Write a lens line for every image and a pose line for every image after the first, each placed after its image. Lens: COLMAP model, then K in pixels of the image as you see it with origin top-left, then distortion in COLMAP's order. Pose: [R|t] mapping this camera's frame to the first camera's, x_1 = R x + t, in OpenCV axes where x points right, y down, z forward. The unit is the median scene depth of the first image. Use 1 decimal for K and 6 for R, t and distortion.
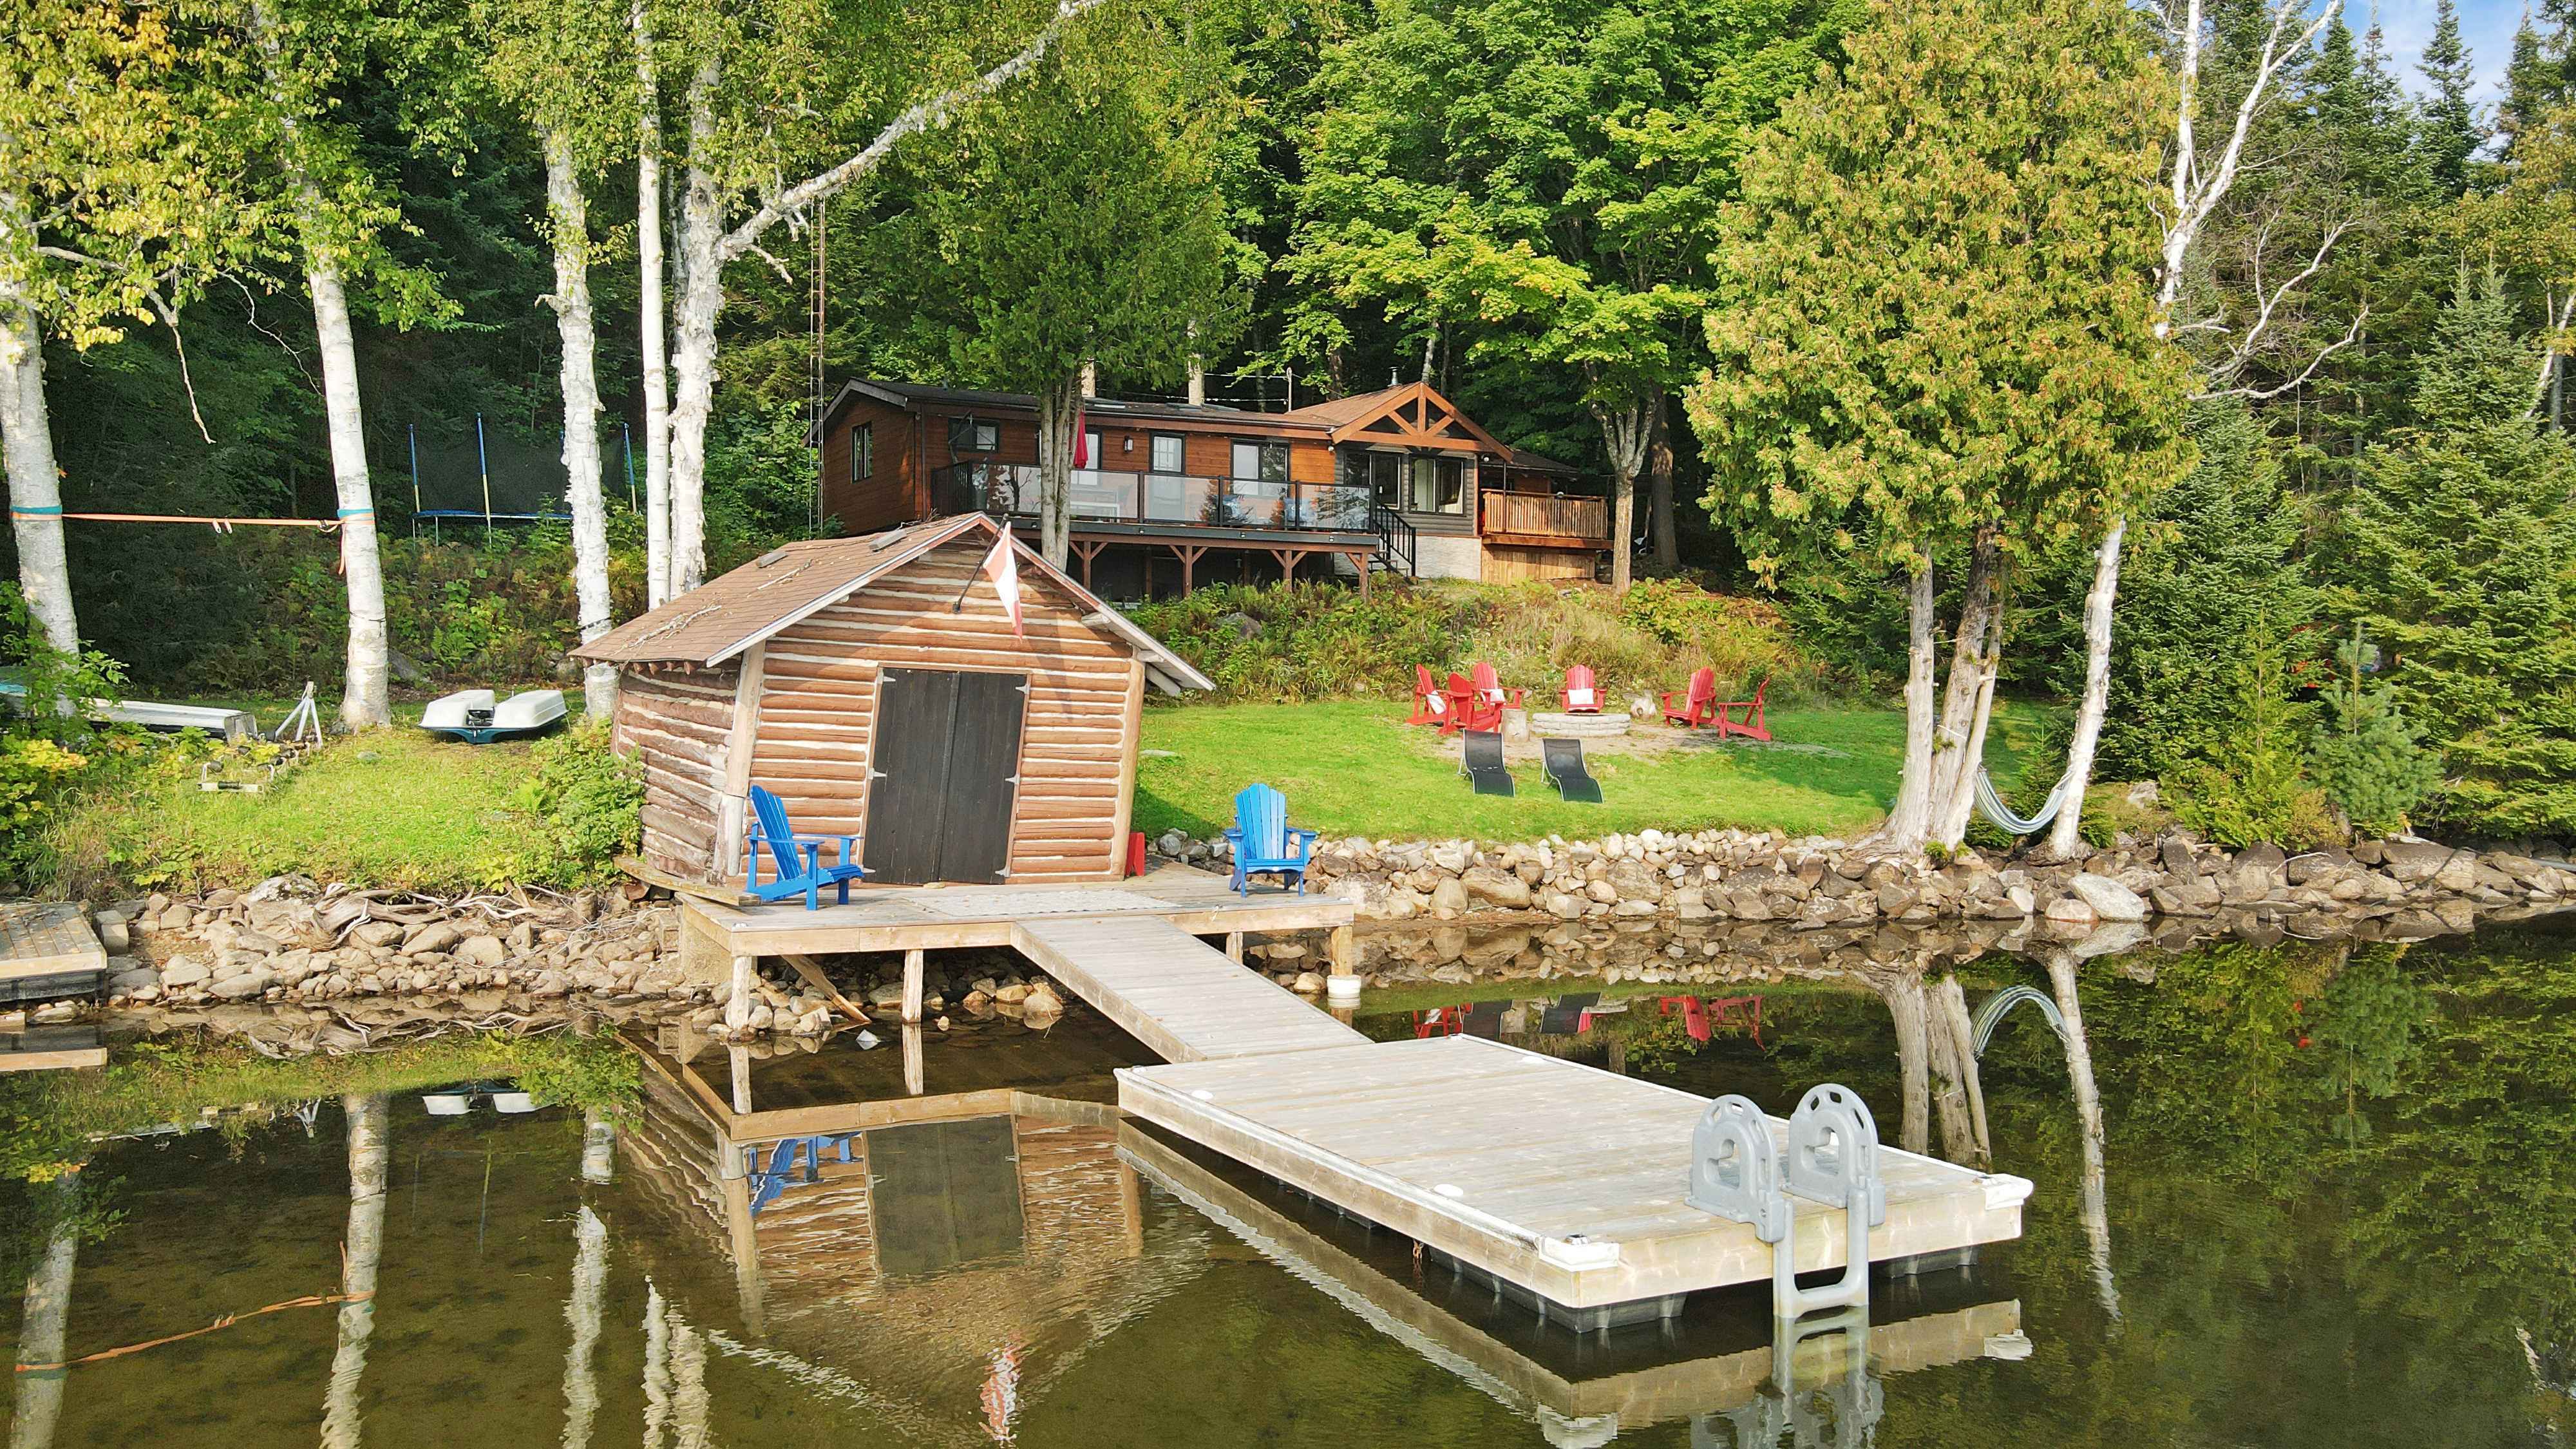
lens RADIAL K [[1911.5, 0, 1269.8], [0, 1911.5, 721.3], [0, 0, 1]] dist [-0.004323, 0.034579]
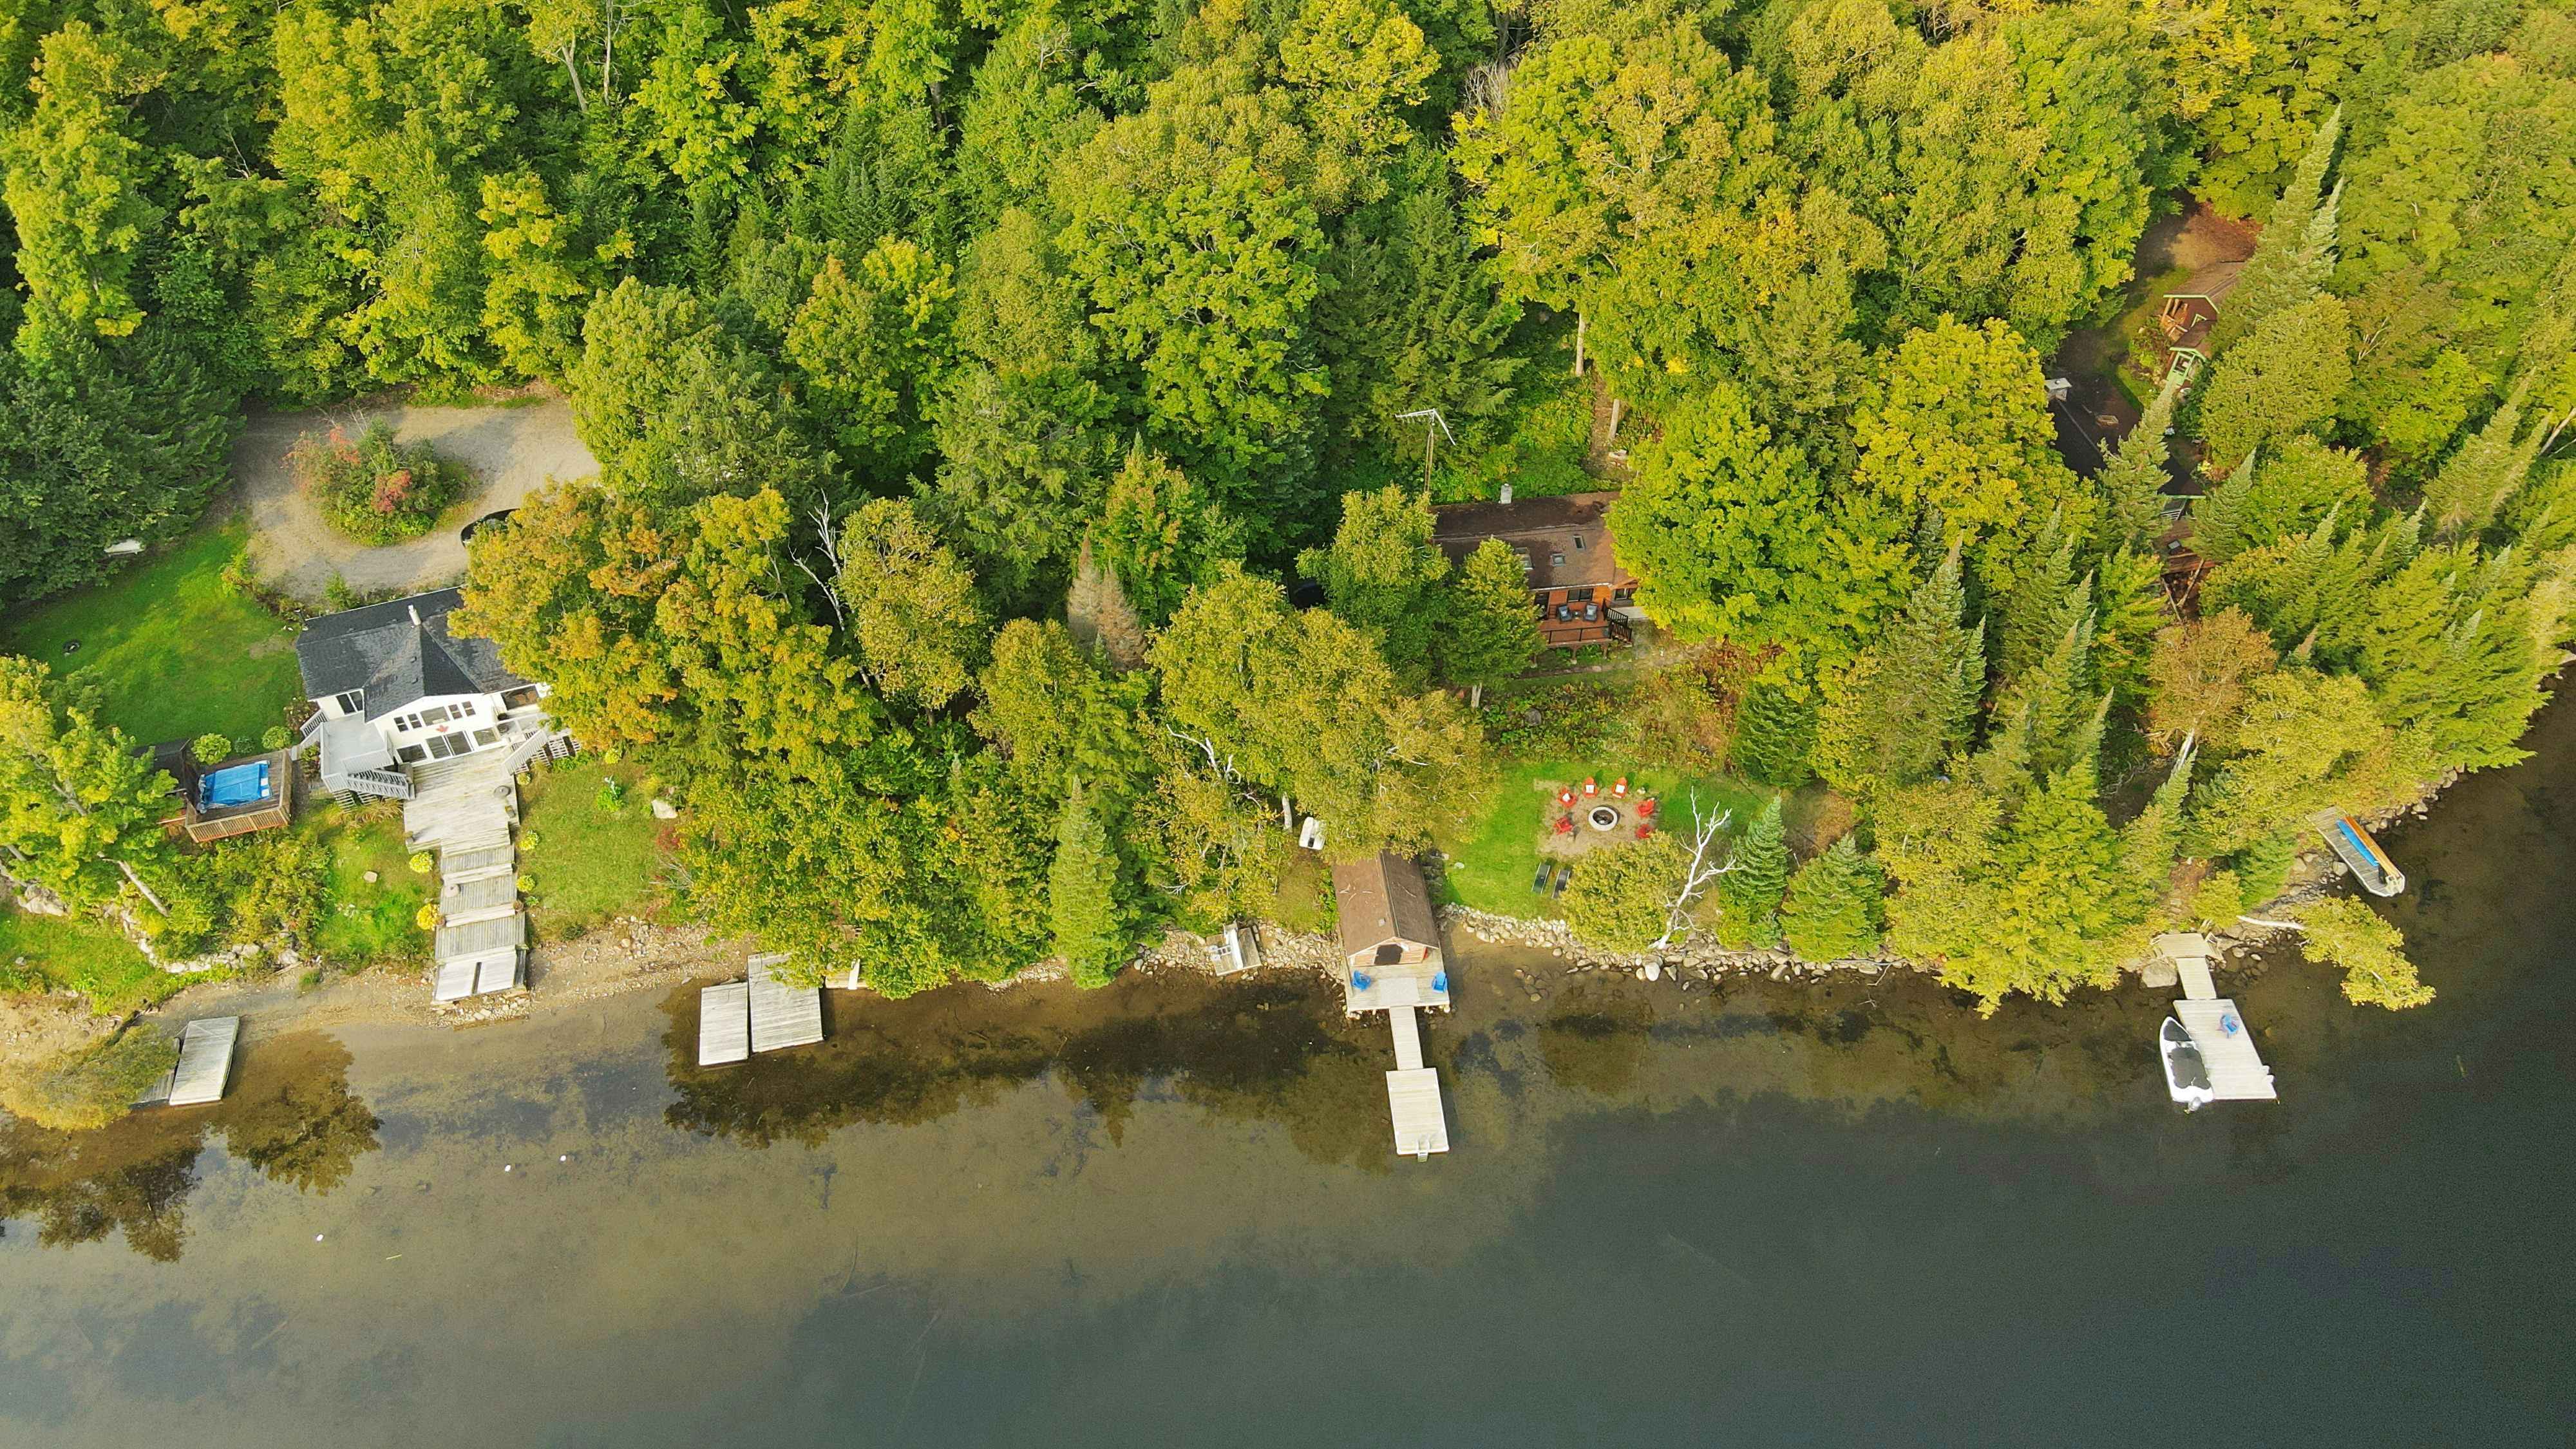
lens RADIAL K [[1911.5, 0, 1280.9], [0, 1911.5, 715.4], [0, 0, 1]] dist [-0.004323, 0.034579]
pose [[0.927825, 0.271109, -0.256203, 0.605979], [-0.005434, 0.696596, 0.717443, -3.457833], [0.372975, -0.664270, 0.647792, -1.777286]]
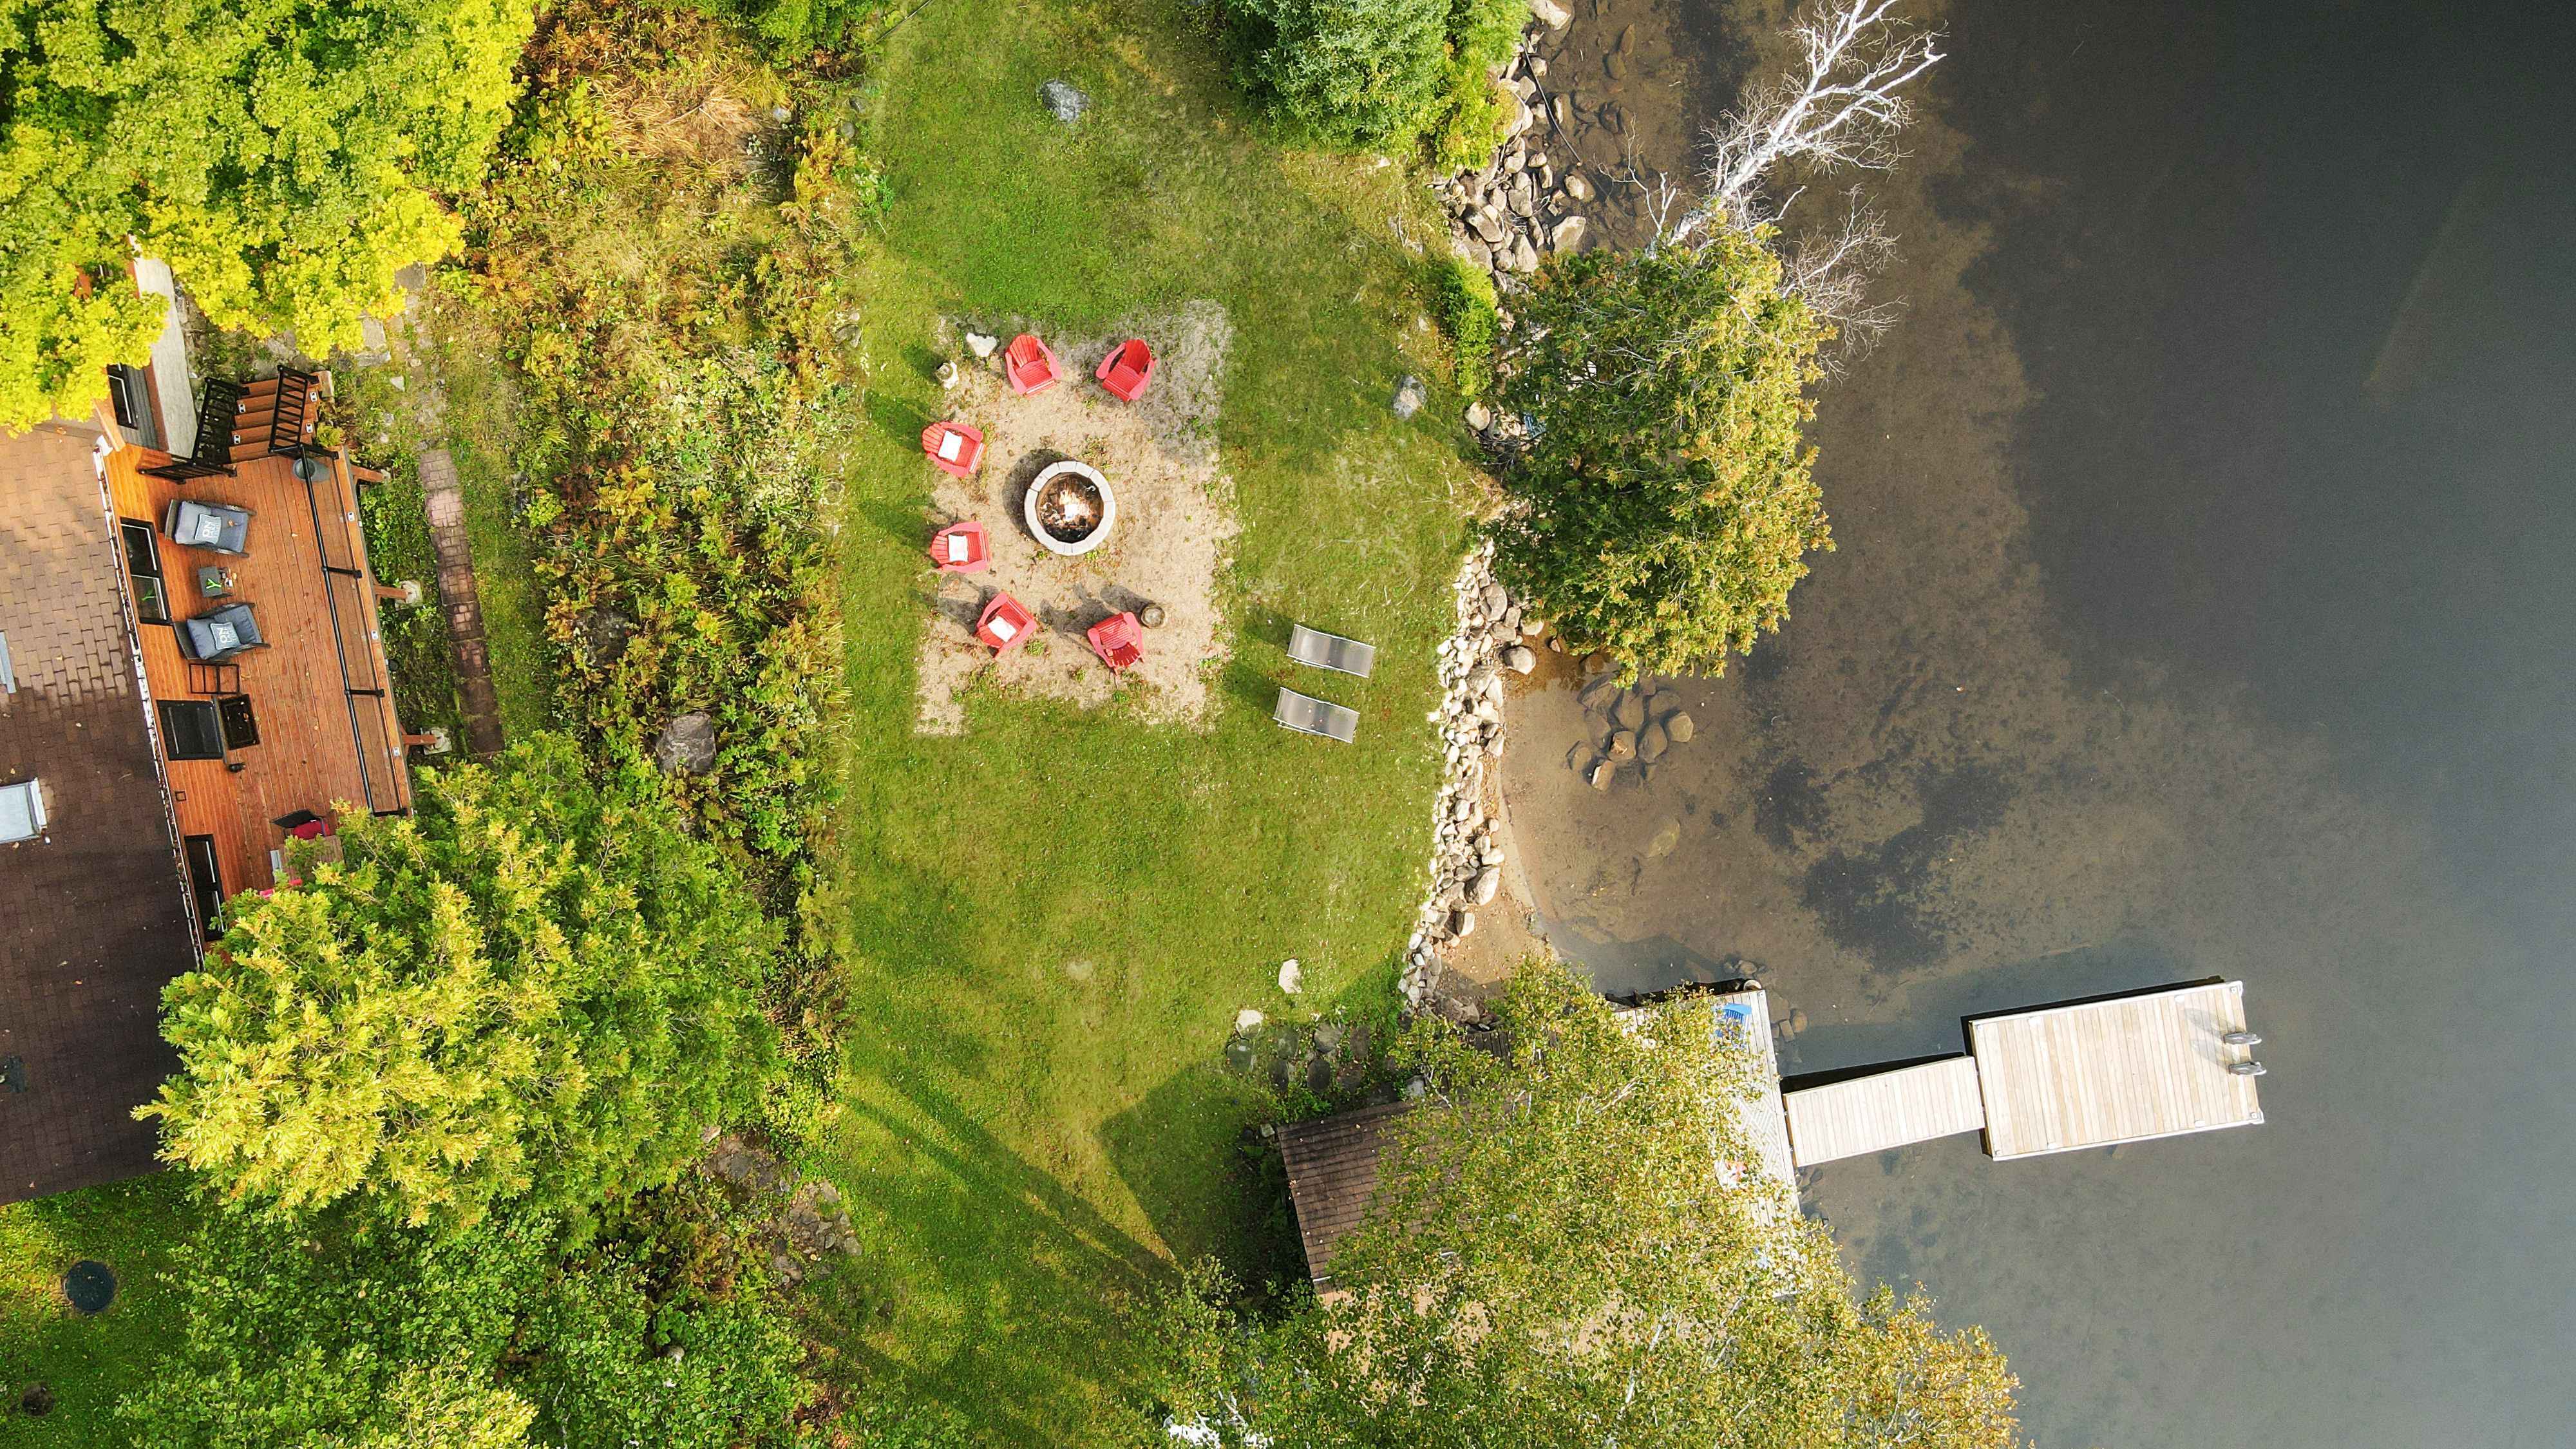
lens RADIAL K [[1911.5, 0, 1289.4], [0, 1911.5, 720.8], [0, 0, 1]] dist [-0.004323, 0.034579]
pose [[0.302195, -0.953239, -0.003745, 0.122079], [0.006505, -0.001866, 0.999977, -1.379470], [-0.953224, -0.302212, 0.005637, 1.111753]]
